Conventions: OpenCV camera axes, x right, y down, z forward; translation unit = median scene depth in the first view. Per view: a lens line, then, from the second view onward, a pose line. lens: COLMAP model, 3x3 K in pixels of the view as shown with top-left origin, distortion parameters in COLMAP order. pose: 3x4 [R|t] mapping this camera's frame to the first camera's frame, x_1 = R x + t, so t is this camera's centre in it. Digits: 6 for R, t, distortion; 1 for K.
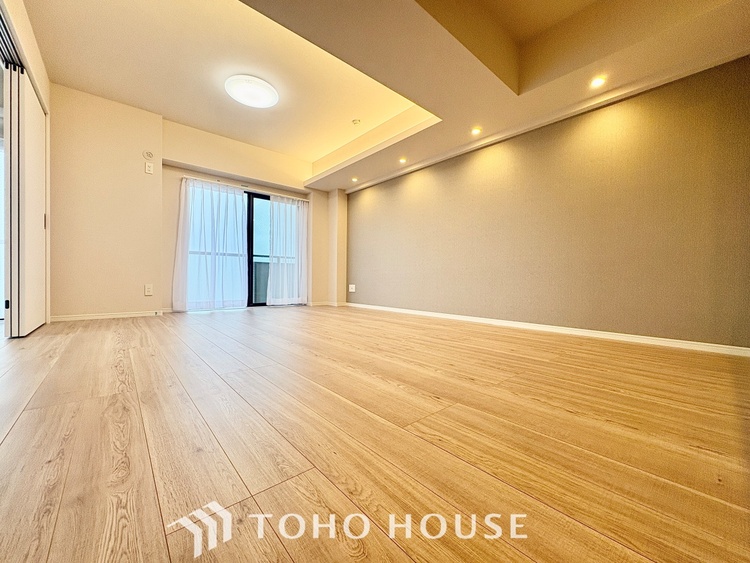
lens RADIAL K [[299.4, 0, 379.8], [0, 299.4, 278.6], [0, 0, 1]] dist [0.000013, 0.000000]
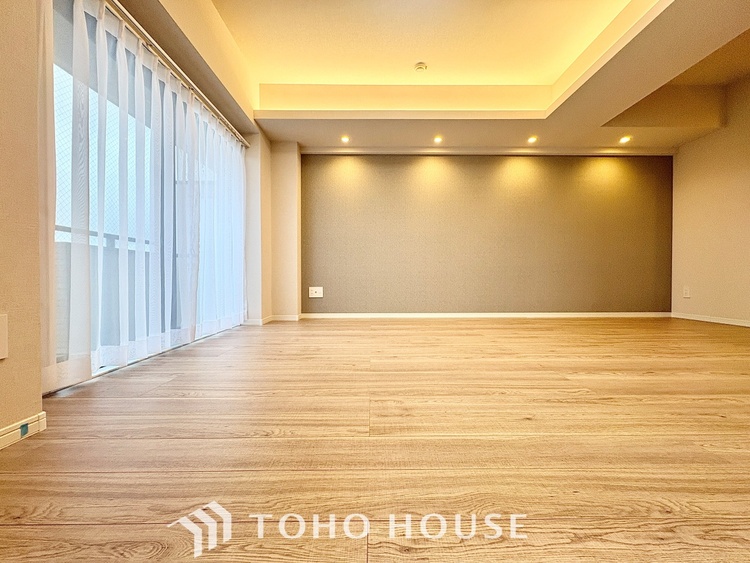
lens RADIAL K [[299.4, 0, 374.6], [0, 299.4, 280.8], [0, 0, 1]] dist [0.000013, 0.000000]
pose [[0.659538, -0.018192, 0.751451, -0.724843], [0.009492, 0.999829, 0.015874, -0.006790], [-0.751612, -0.003337, 0.659598, 0.504492]]
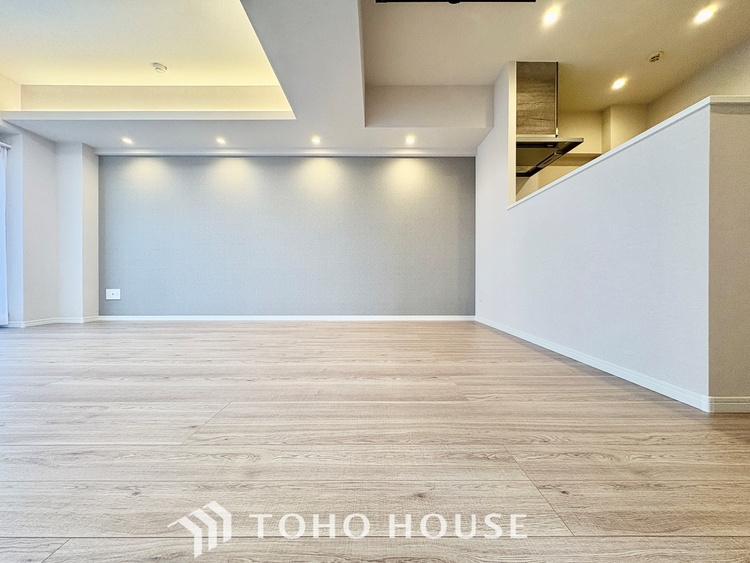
lens RADIAL K [[299.4, 0, 369.8], [0, 299.4, 278.2], [0, 0, 1]] dist [0.000013, 0.000000]
pose [[0.662328, -0.008168, 0.749169, -0.433282], [0.007043, 0.999964, 0.004676, -0.006790], [-0.749180, 0.002180, 0.662362, 0.188568]]
